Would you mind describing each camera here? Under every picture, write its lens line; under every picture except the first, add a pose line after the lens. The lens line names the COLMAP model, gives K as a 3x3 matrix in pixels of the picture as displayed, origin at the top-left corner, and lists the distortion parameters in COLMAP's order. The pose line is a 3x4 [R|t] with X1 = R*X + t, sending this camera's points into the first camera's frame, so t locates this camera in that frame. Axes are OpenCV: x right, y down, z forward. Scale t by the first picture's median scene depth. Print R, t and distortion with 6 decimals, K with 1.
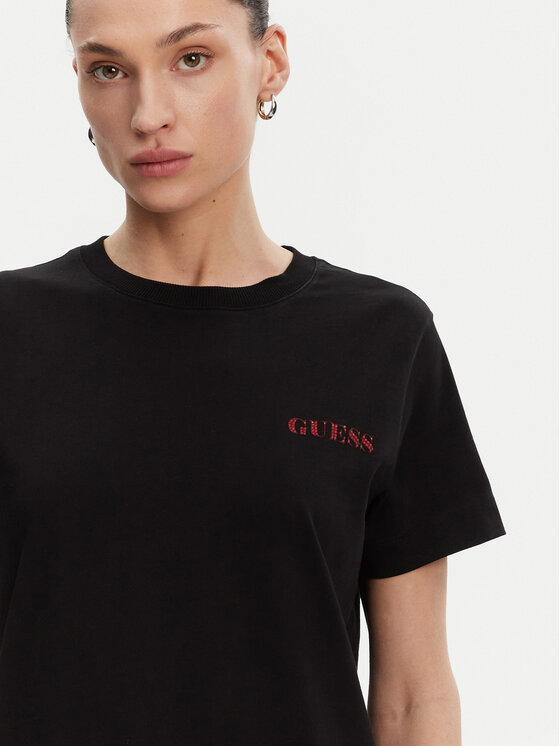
lens RADIAL K [[1227.7, 0, 280.0], [0, 1227.7, 373.0], [0, 0, 1]] dist [-0.020766, 1.094937]
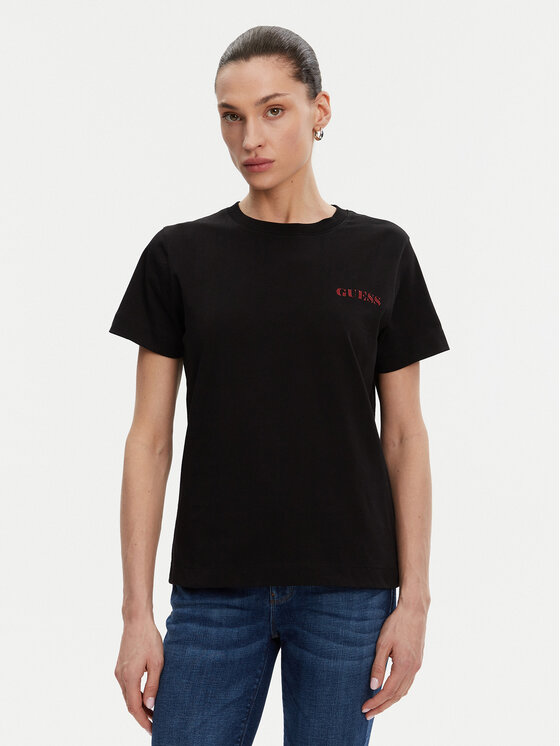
lens RADIAL K [[1364.3, 0, 280.0], [0, 1364.3, 373.0], [0, 0, 1]] dist [-0.000337, -0.166470]
pose [[0.999070, -0.013287, 0.041028, -0.167370], [0.017006, 0.995645, -0.091663, 0.354986], [-0.039631, 0.092275, 0.994945, -1.093879]]
